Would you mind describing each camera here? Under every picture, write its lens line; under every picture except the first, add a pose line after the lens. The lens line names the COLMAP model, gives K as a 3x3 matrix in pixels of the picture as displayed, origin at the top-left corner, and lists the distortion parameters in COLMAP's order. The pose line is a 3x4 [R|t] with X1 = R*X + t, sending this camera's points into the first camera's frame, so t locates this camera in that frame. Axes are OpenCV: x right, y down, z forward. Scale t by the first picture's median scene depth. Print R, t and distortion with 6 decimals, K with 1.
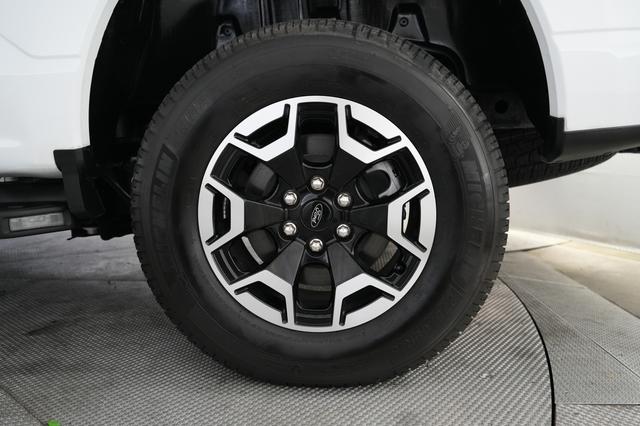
lens RADIAL K [[494.8, 0, 325.1], [0, 494.8, 214.1], [0, 0, 1]] dist [0.004594, 0.000586]
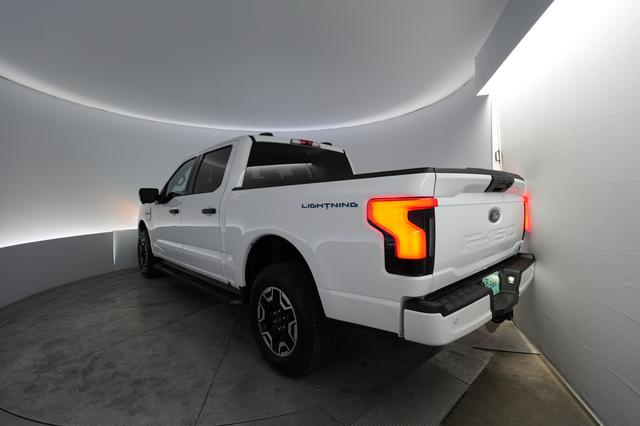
lens RADIAL K [[320.8, 0, 319.0], [0, 320.8, 212.5], [0, 0, 1]] dist [-0.004870, -0.000501]
pose [[0.712654, 0.044898, -0.700077, 1.743180], [-0.094294, 0.995024, -0.032175, -0.710921], [0.695149, 0.088943, 0.713342, -0.476392]]
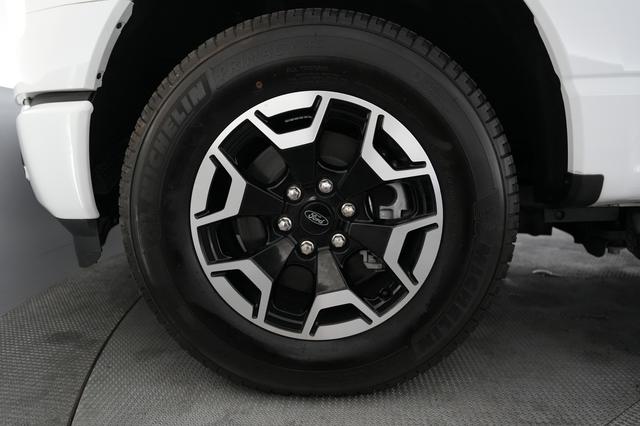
lens RADIAL K [[431.6, 0, 318.1], [0, 431.6, 212.0], [0, 0, 1]] dist [0.004223, 0.000373]
pose [[0.962845, 0.262793, 0.062199, -0.069368], [-0.264947, 0.963821, 0.029212, -0.034277], [-0.052272, -0.044606, 0.997636, 0.177164]]
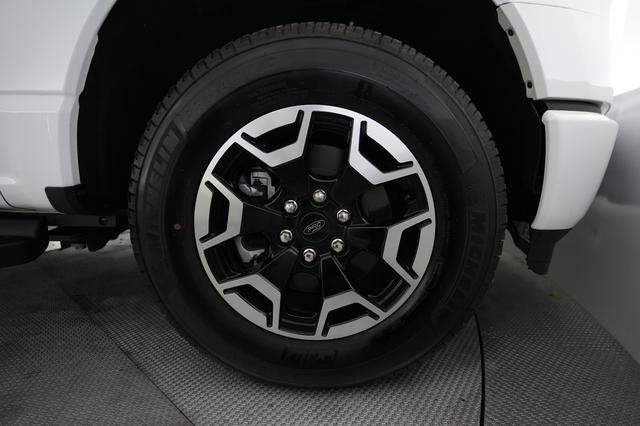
lens RADIAL K [[320.8, 0, 317.7], [0, 320.8, 212.5], [0, 0, 1]] dist [-0.004870, -0.000501]
pose [[0.989479, 0.136030, 0.049268, -0.047200], [-0.139366, 0.987608, 0.072167, -0.075789], [-0.038840, -0.078274, 0.996175, 0.360950]]
